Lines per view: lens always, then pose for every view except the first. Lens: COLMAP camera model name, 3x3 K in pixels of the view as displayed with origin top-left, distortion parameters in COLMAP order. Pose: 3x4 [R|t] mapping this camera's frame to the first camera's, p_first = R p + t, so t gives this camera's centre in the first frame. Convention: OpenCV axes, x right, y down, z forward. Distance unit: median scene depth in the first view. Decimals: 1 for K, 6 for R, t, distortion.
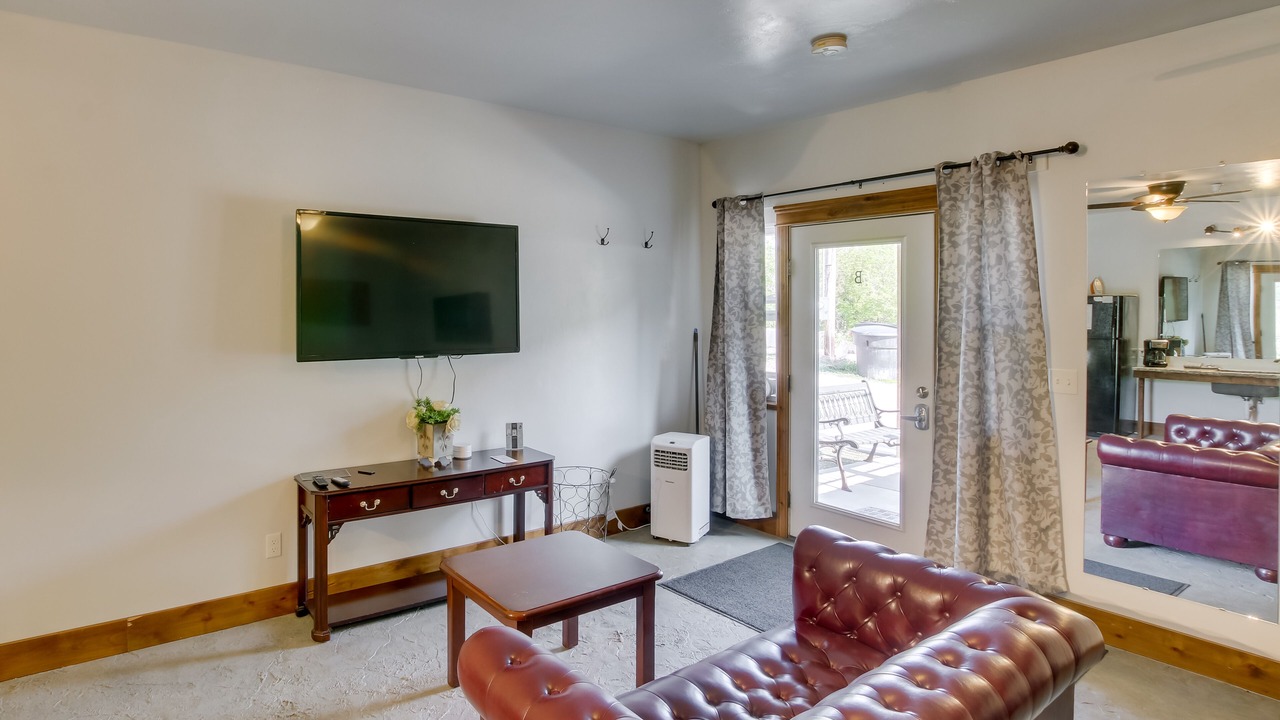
lens RADIAL K [[674.7, 0, 504.2], [0, 674.7, 303.0], [0, 0, 1]] dist [-0.005229, 0.000882]
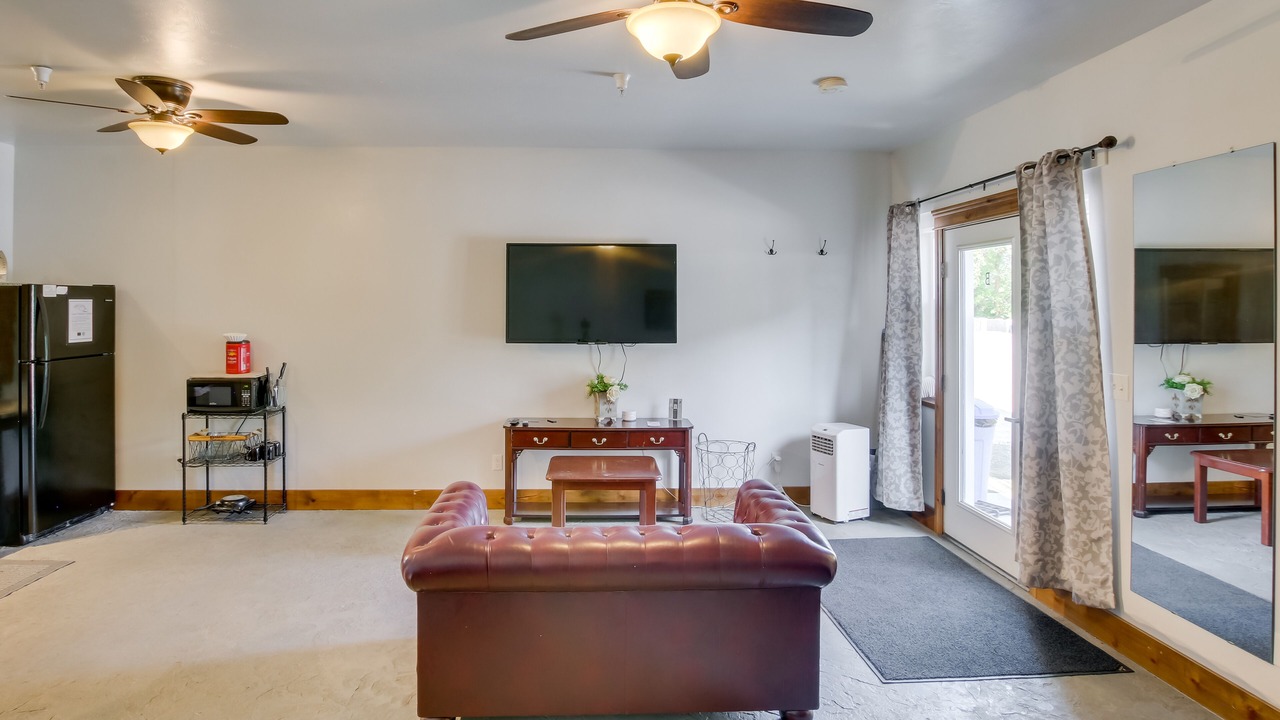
lens RADIAL K [[643.6, 0, 580.5], [0, 643.6, 301.7], [0, 0, 1]] dist [0.002780, -0.000455]
pose [[0.852270, -0.002381, -0.523096, 0.524121], [-0.000532, 0.999985, -0.005419, 0.001432], [0.523101, 0.004897, 0.852257, -0.136511]]
